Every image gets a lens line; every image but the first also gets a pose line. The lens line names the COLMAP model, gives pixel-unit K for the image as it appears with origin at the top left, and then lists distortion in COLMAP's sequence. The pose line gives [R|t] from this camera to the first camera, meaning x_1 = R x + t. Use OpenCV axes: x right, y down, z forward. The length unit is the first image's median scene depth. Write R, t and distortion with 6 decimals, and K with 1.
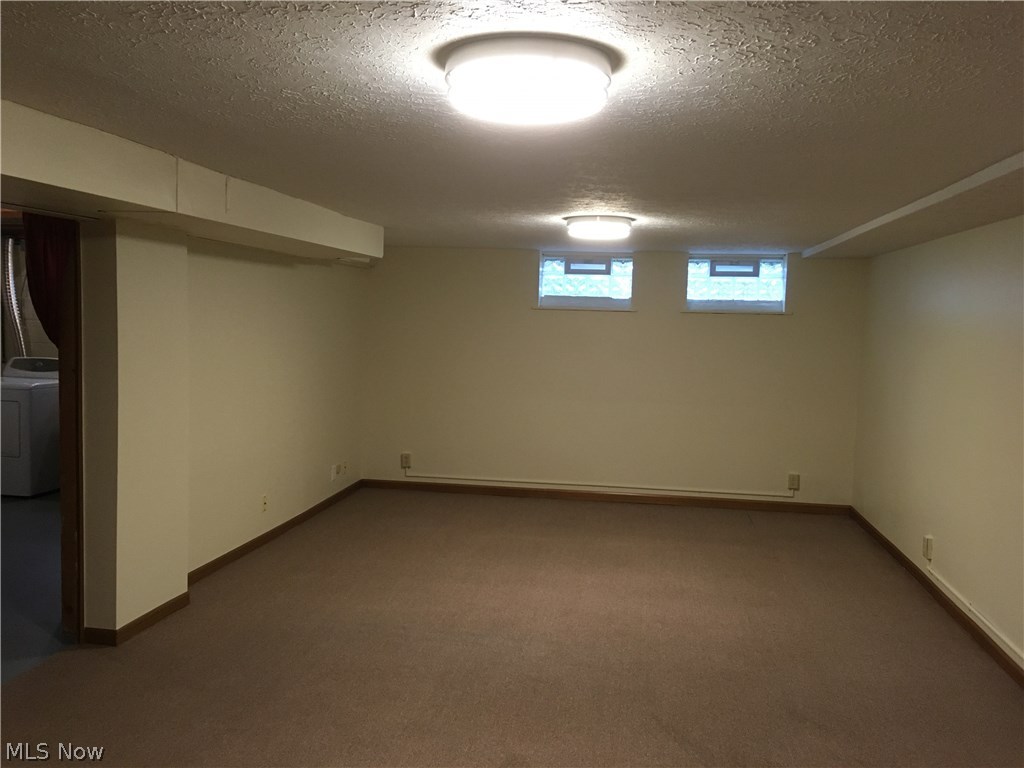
lens RADIAL K [[865.8, 0, 512.0], [0, 865.8, 384.0], [0, 0, 1]] dist [0.130429, -0.189015]
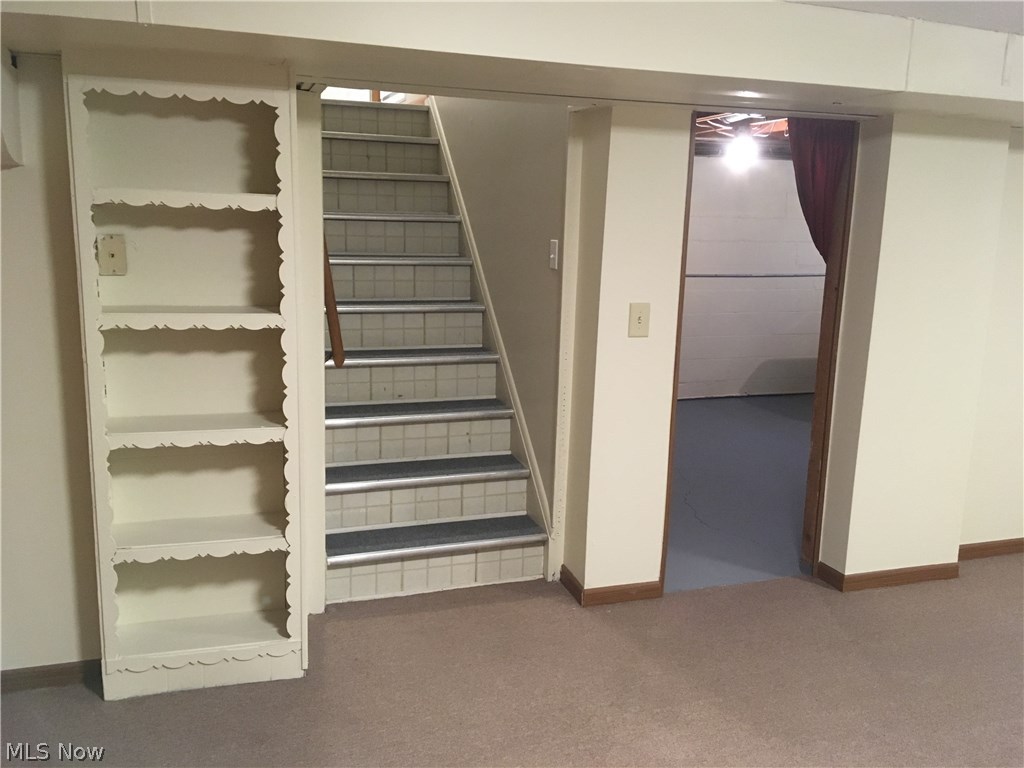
lens RADIAL K [[865.8, 0, 512.0], [0, 865.8, 384.0], [0, 0, 1]] dist [0.130429, -0.189015]
pose [[0.488902, 0.144195, -0.860339, 0.141866], [-0.079170, 0.989508, 0.120854, -0.001159], [0.868739, 0.009027, 0.495189, 0.245566]]
